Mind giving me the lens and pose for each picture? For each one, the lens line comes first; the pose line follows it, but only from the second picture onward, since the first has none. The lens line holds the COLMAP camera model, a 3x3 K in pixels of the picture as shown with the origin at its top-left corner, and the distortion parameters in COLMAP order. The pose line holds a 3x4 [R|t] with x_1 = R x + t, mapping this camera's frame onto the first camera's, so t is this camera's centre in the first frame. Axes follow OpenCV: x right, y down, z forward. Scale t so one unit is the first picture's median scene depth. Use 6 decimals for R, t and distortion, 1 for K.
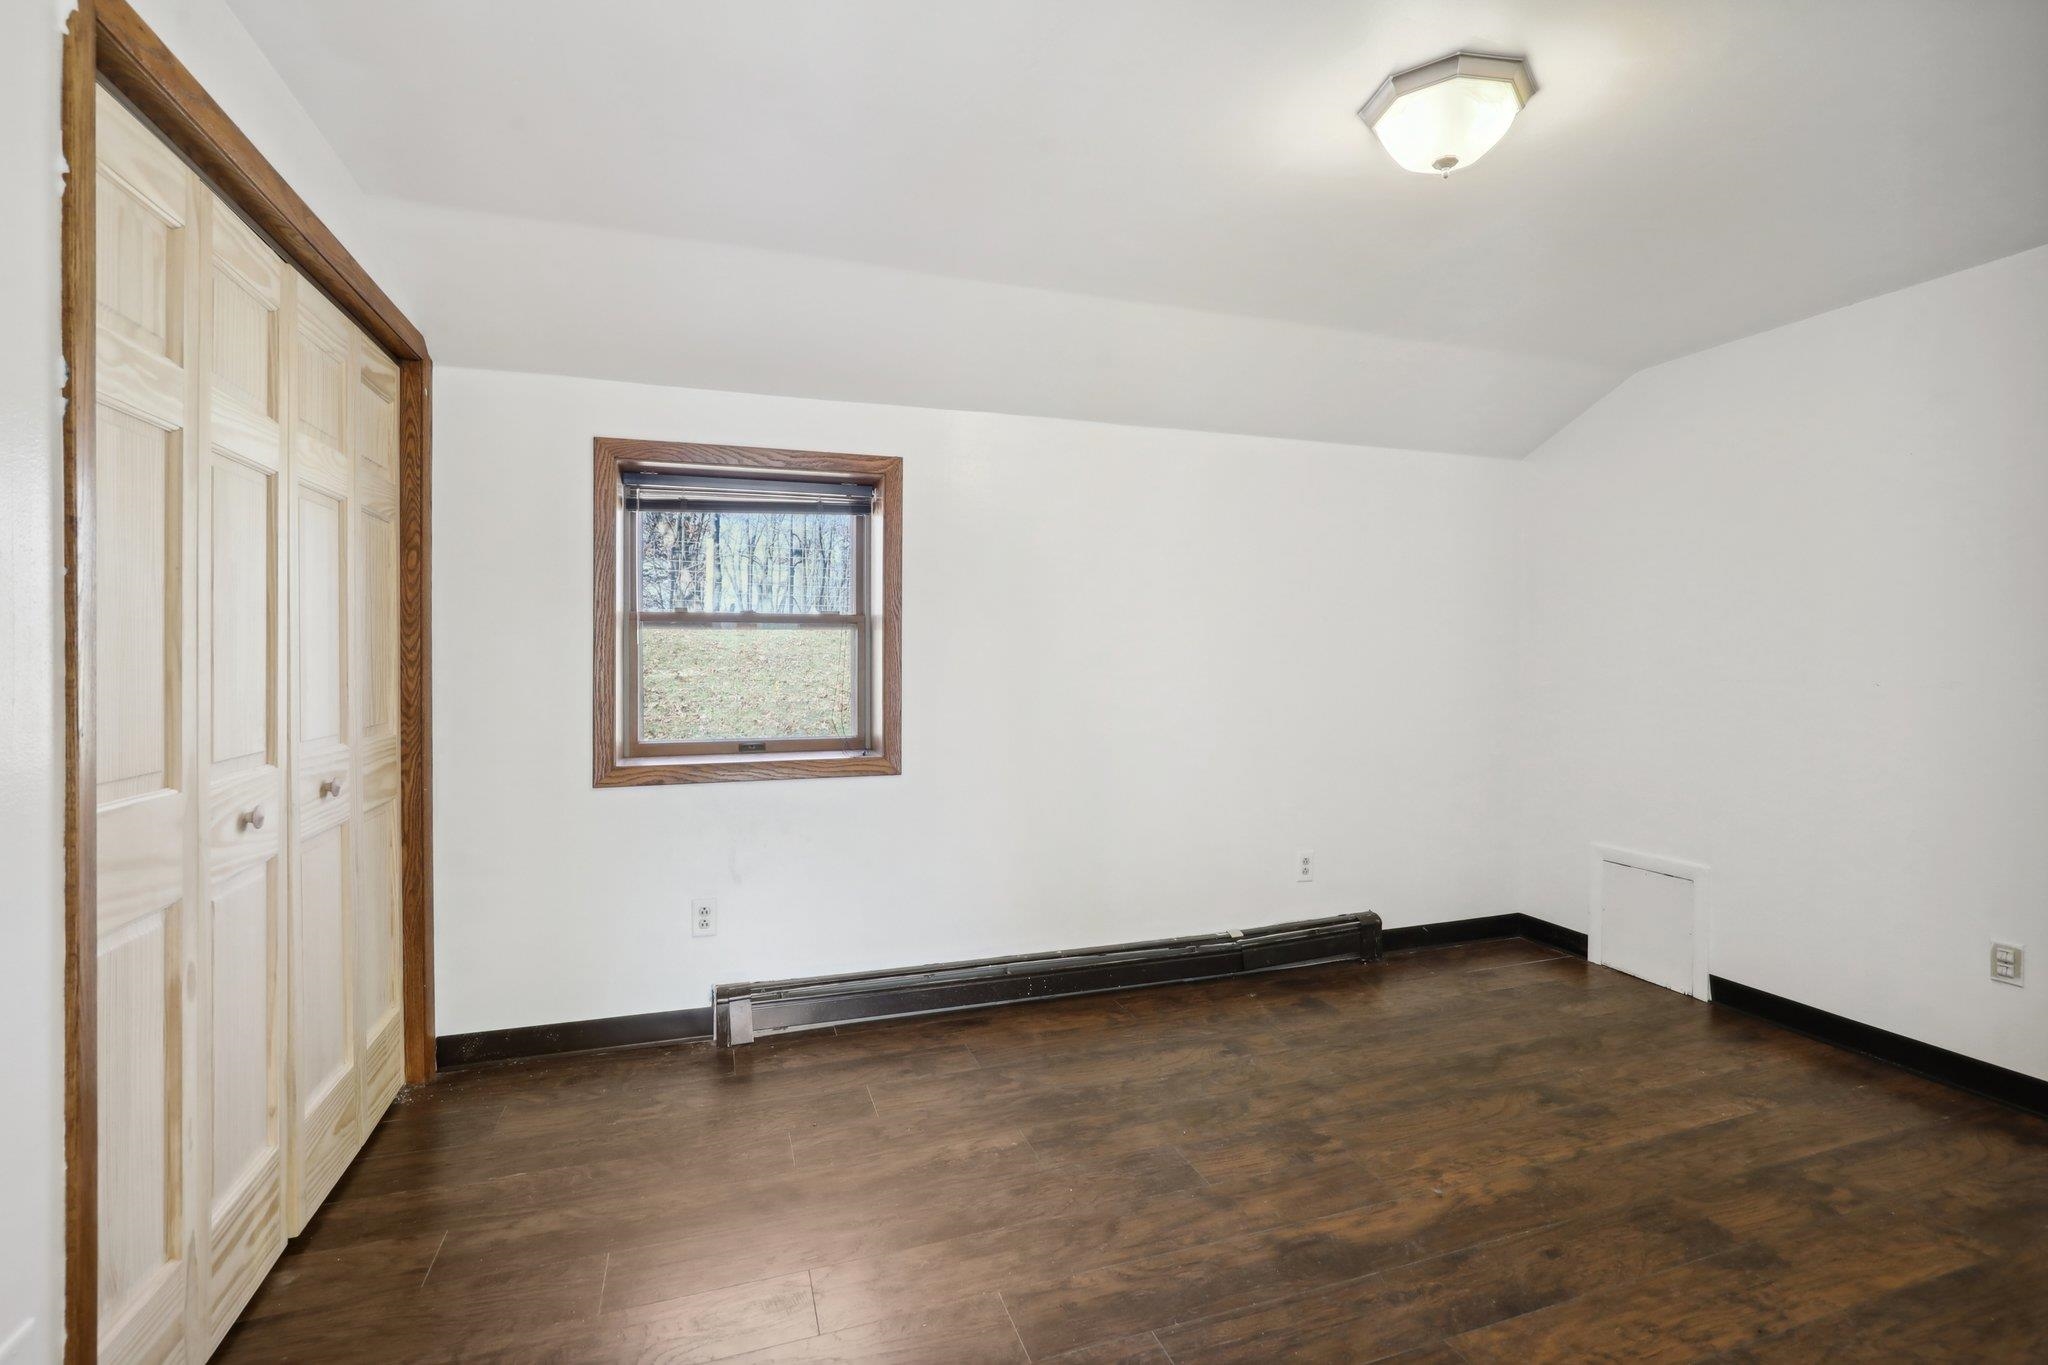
lens RADIAL K [[946.0, 0, 1043.4], [0, 946.0, 675.9], [0, 0, 1]] dist [-0.021877, 0.002387]
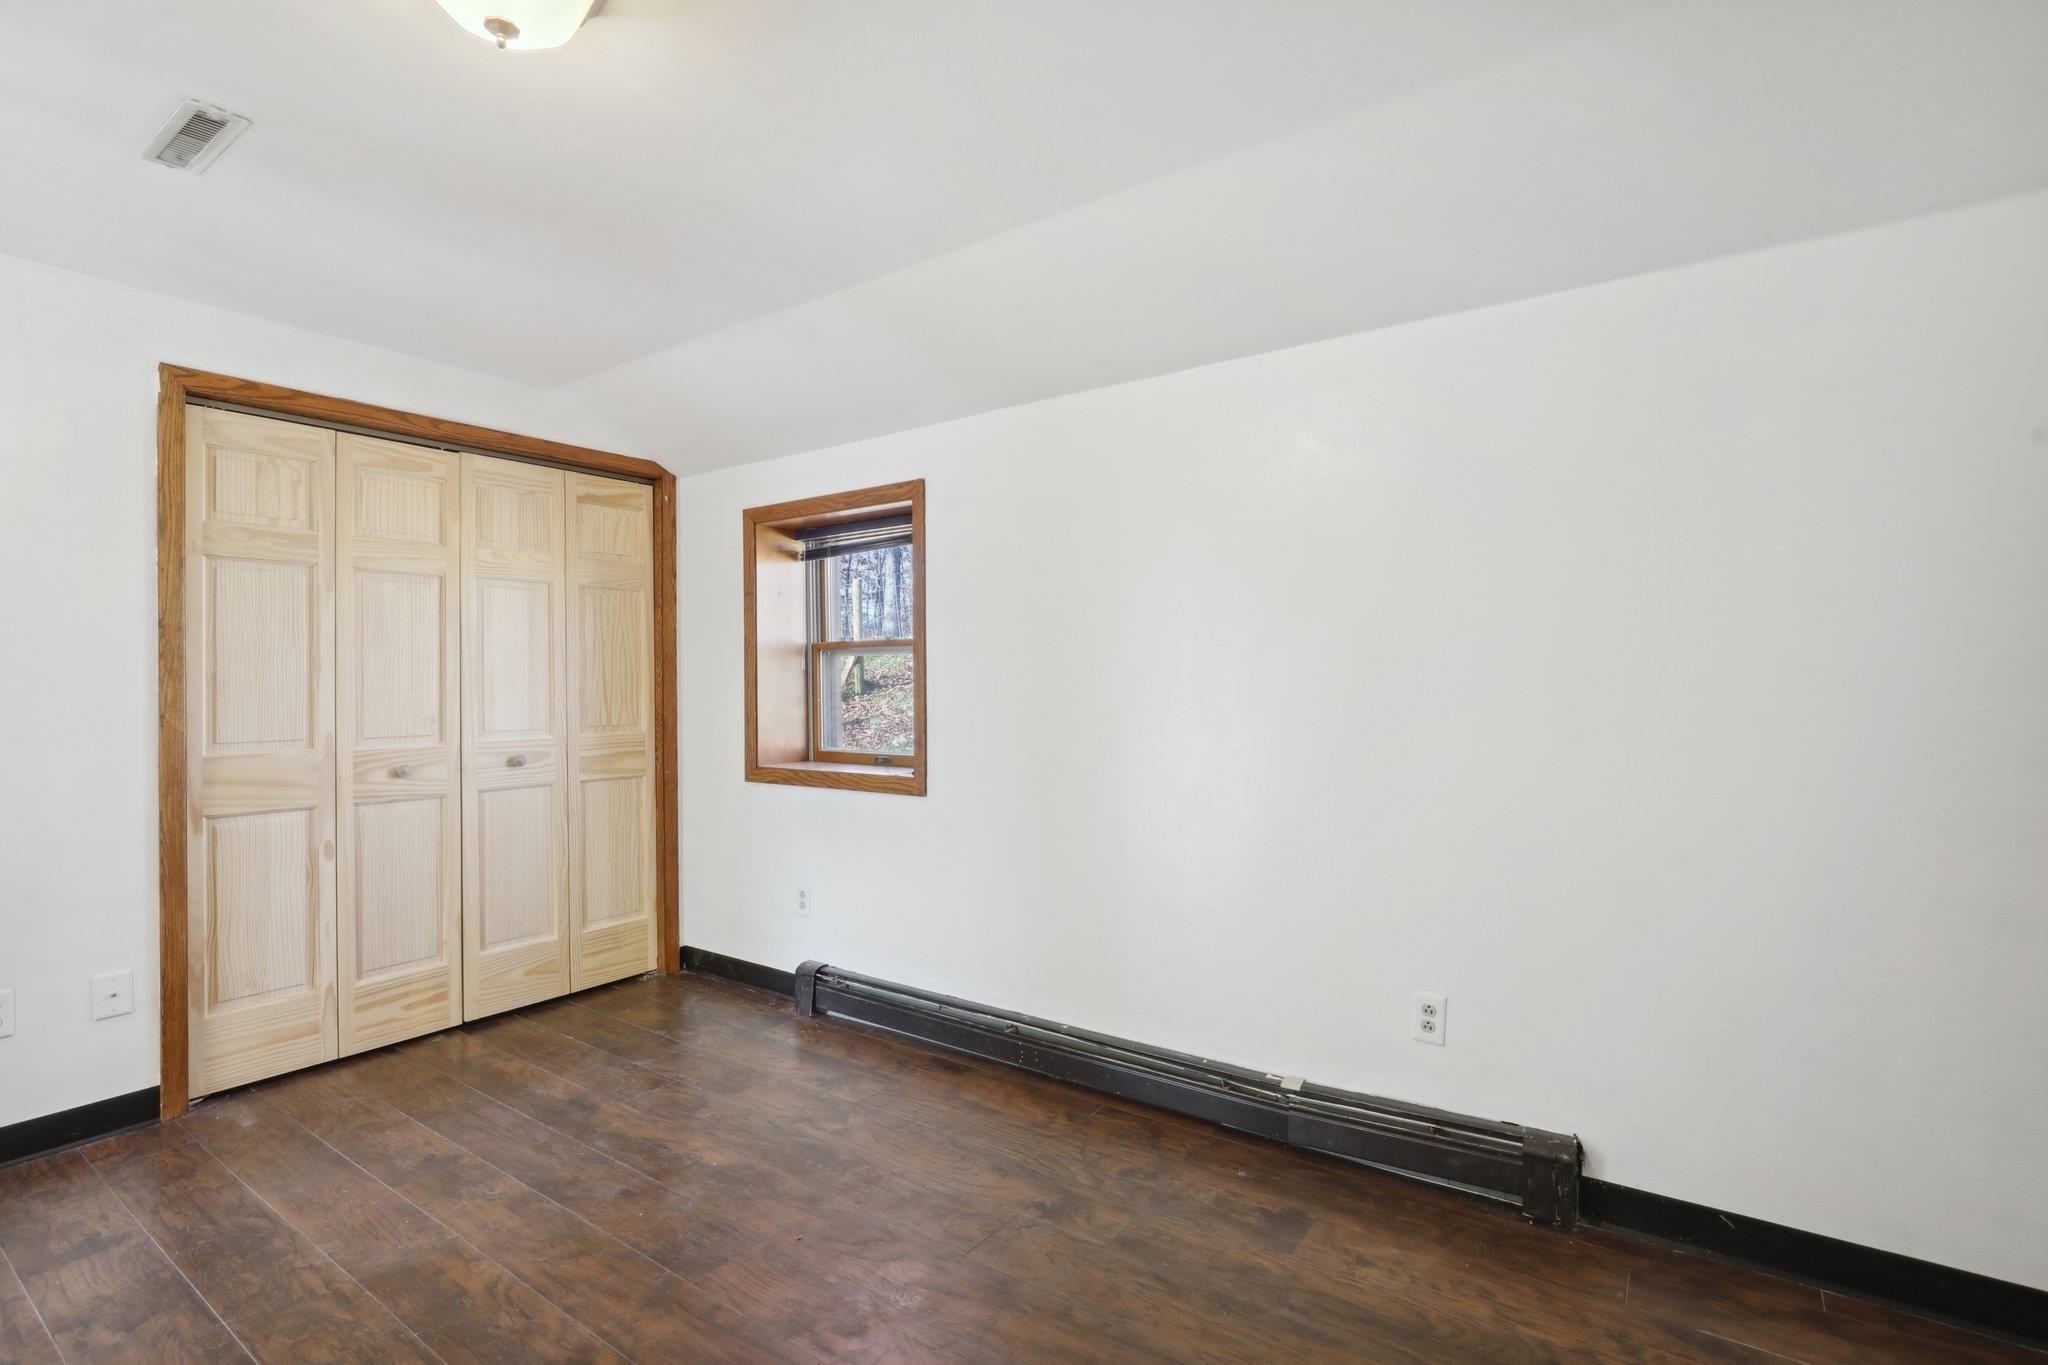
lens RADIAL K [[946.0, 0, 1025.9], [0, 946.0, 688.7], [0, 0, 1]] dist [-0.021877, 0.002387]
pose [[0.582165, 0.003702, -0.813062, 0.826932], [-0.011147, 0.999932, -0.003429, -0.007588], [0.812994, 0.011060, 0.582166, 0.579373]]
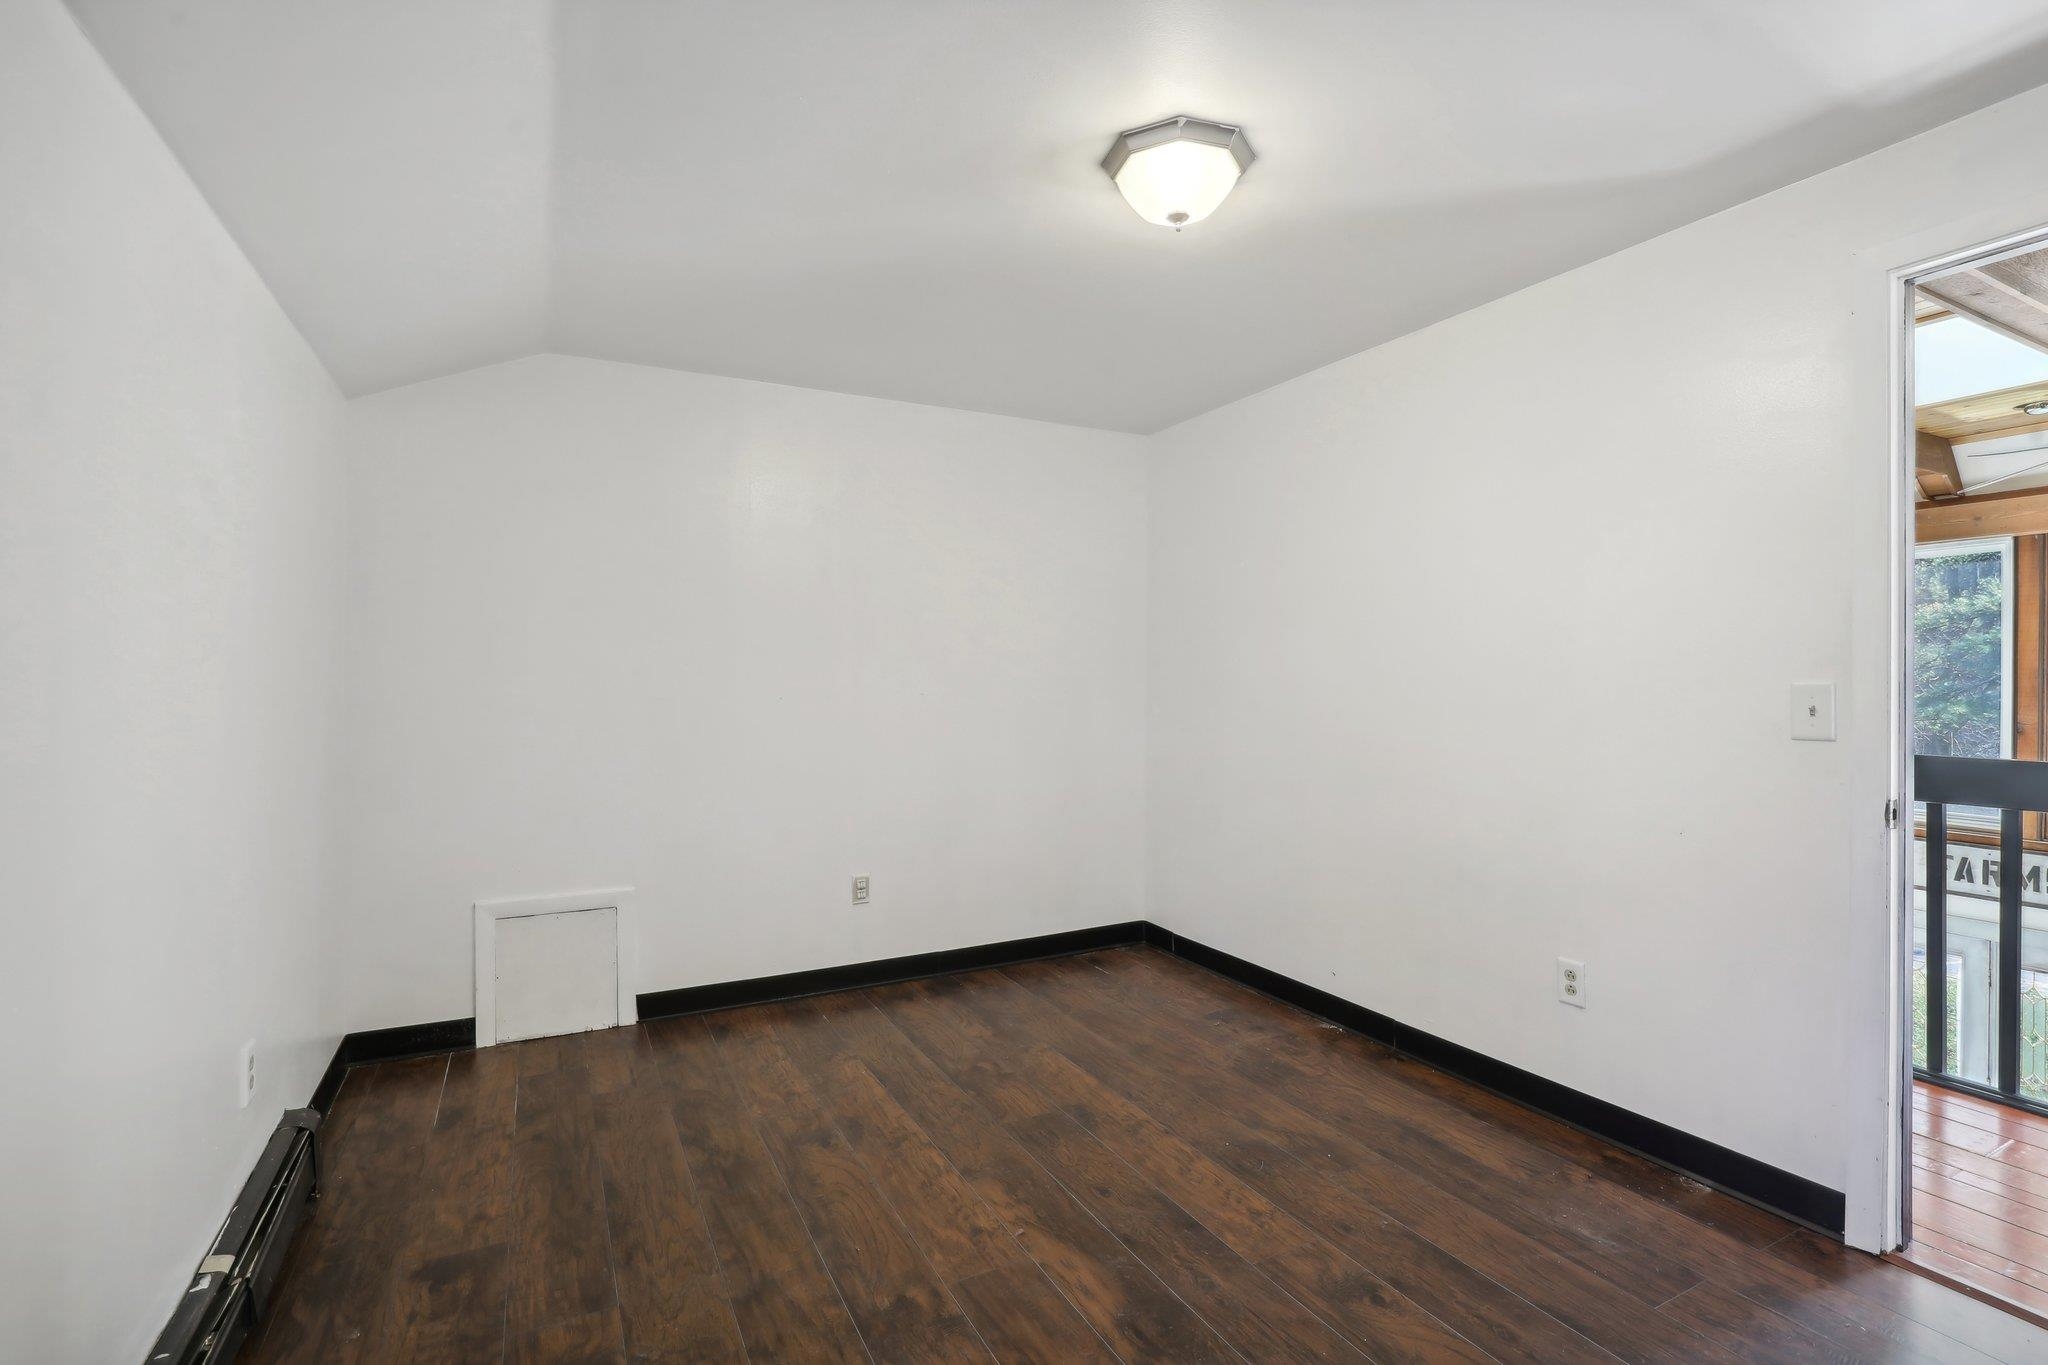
lens RADIAL K [[946.0, 0, 1037.1], [0, 946.0, 681.2], [0, 0, 1]] dist [-0.021877, 0.002387]
pose [[-0.150673, -0.001963, 0.988582, -0.406006], [0.022918, 0.999722, 0.005478, -0.014069], [-0.988318, 0.023481, -0.150587, 0.851039]]
